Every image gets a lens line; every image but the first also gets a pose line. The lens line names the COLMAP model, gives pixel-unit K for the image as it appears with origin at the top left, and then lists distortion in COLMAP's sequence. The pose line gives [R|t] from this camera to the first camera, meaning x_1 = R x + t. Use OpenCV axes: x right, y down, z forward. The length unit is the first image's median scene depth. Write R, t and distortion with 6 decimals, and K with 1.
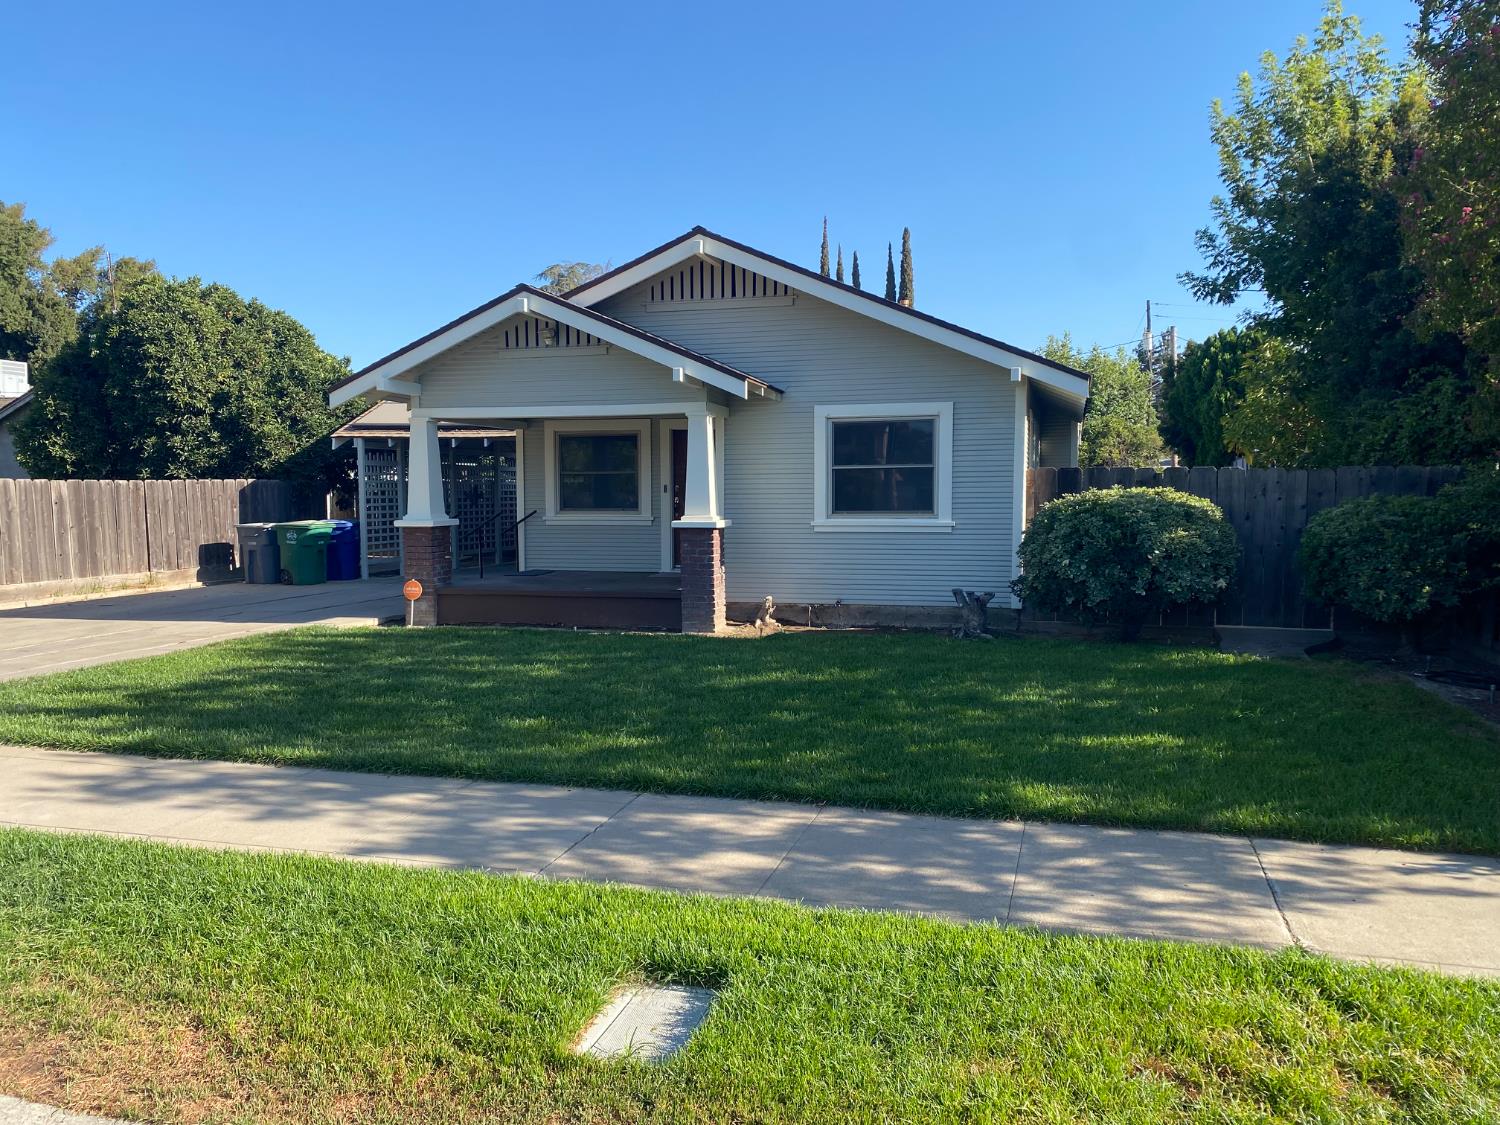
lens RADIAL K [[1150.5, 0, 763.1], [0, 1150.5, 608.7], [0, 0, 1]] dist [0.039936, -0.044799]
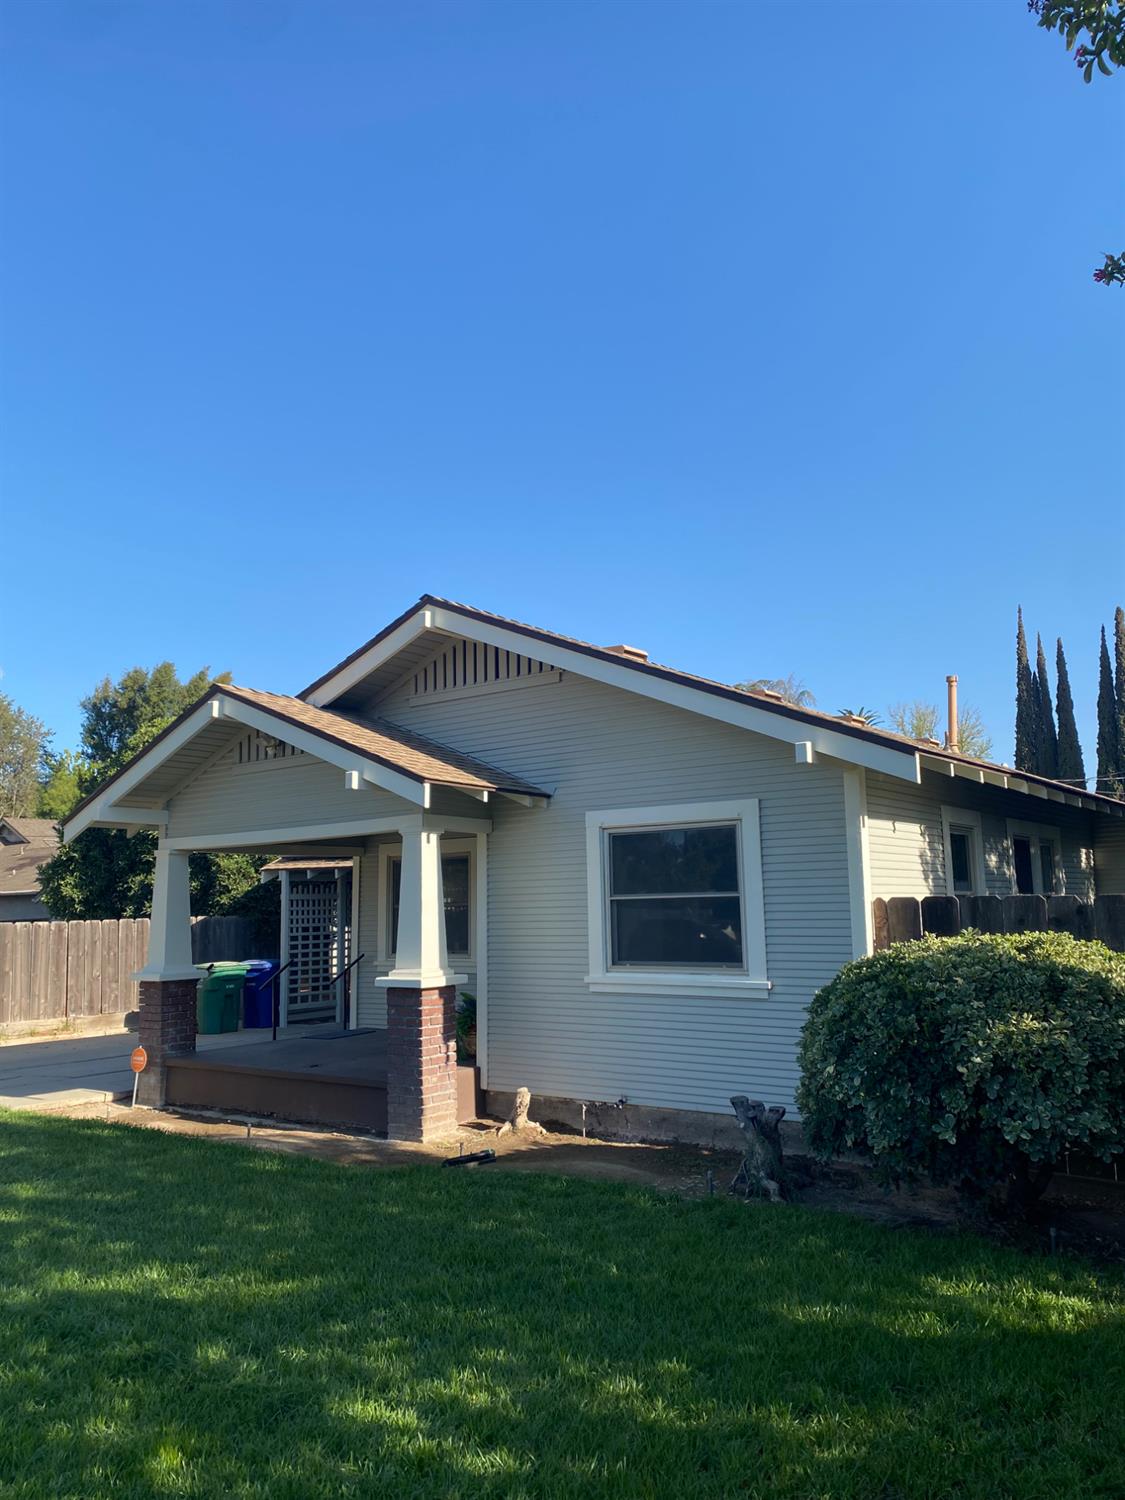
lens RADIAL K [[1150.5, 0, 560.5], [0, 1150.5, 747.9], [0, 0, 1]] dist [0.039936, -0.044799]
pose [[0.919813, -0.067806, -0.386453, 0.306443], [-0.026036, 0.972234, -0.232557, -0.048223], [0.391491, 0.223971, 0.892509, 0.342903]]
